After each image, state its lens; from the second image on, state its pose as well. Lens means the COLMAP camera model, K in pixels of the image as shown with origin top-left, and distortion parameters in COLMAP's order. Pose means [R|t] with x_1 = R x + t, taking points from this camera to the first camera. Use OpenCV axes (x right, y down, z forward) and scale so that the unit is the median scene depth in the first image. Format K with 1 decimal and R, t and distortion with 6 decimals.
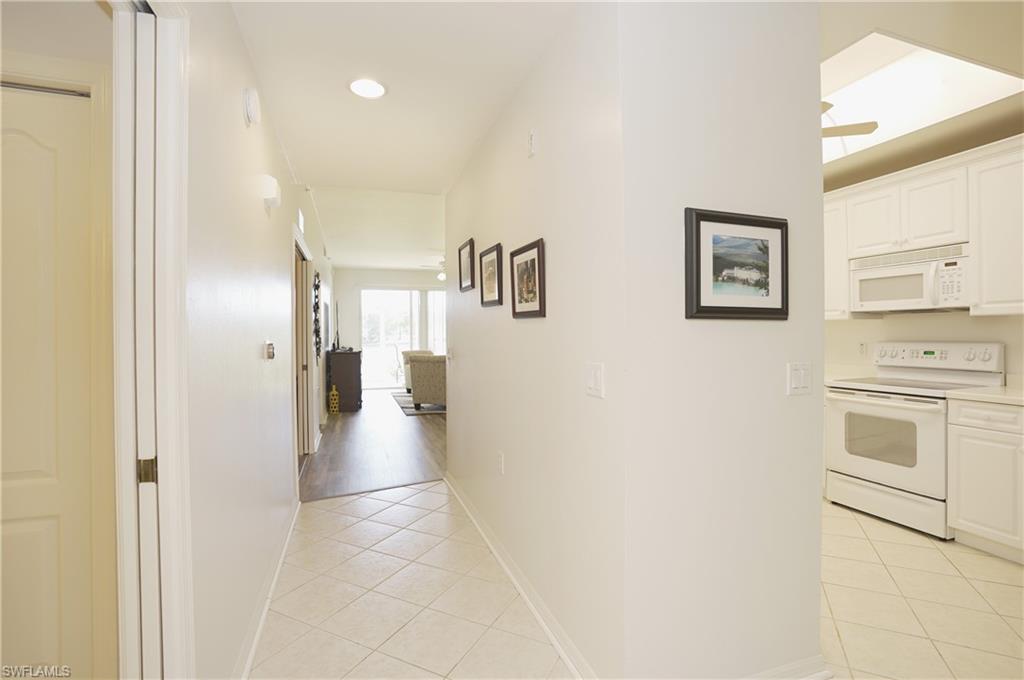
lens RADIAL K [[475.7, 0, 516.1], [0, 475.7, 337.1], [0, 0, 1]] dist [-0.073388, 0.029732]
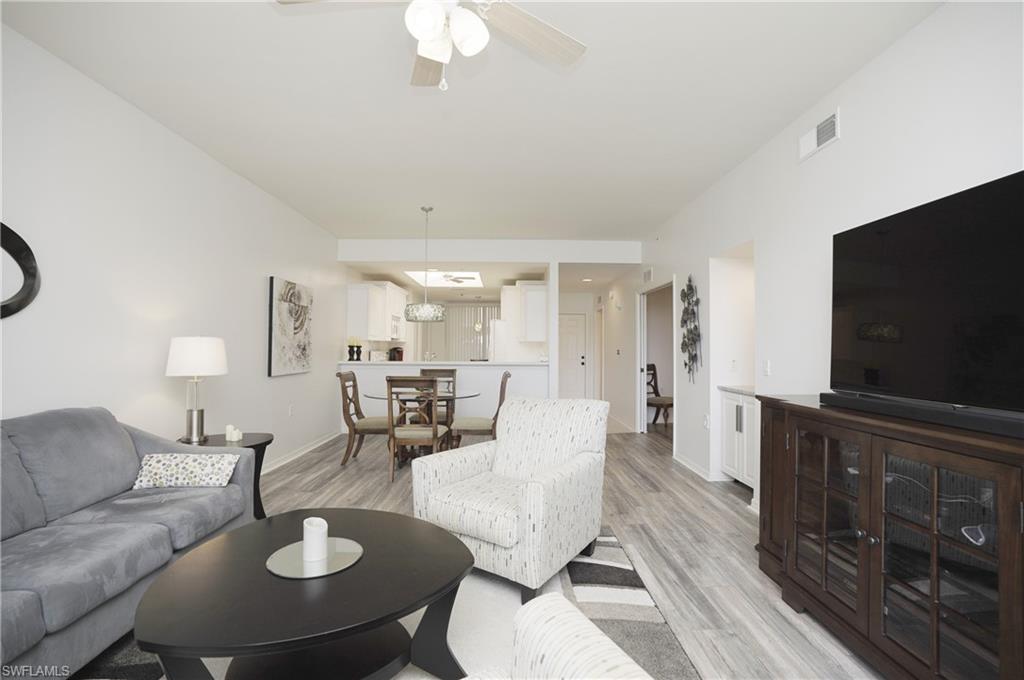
lens RADIAL K [[475.7, 0, 516.1], [0, 475.7, 337.1], [0, 0, 1]] dist [-0.073388, 0.029732]
pose [[-0.951869, 0.008864, 0.306376, -0.703718], [0.003352, 0.999823, -0.018513, -0.015325], [-0.306486, -0.016595, -0.951730, 3.573754]]
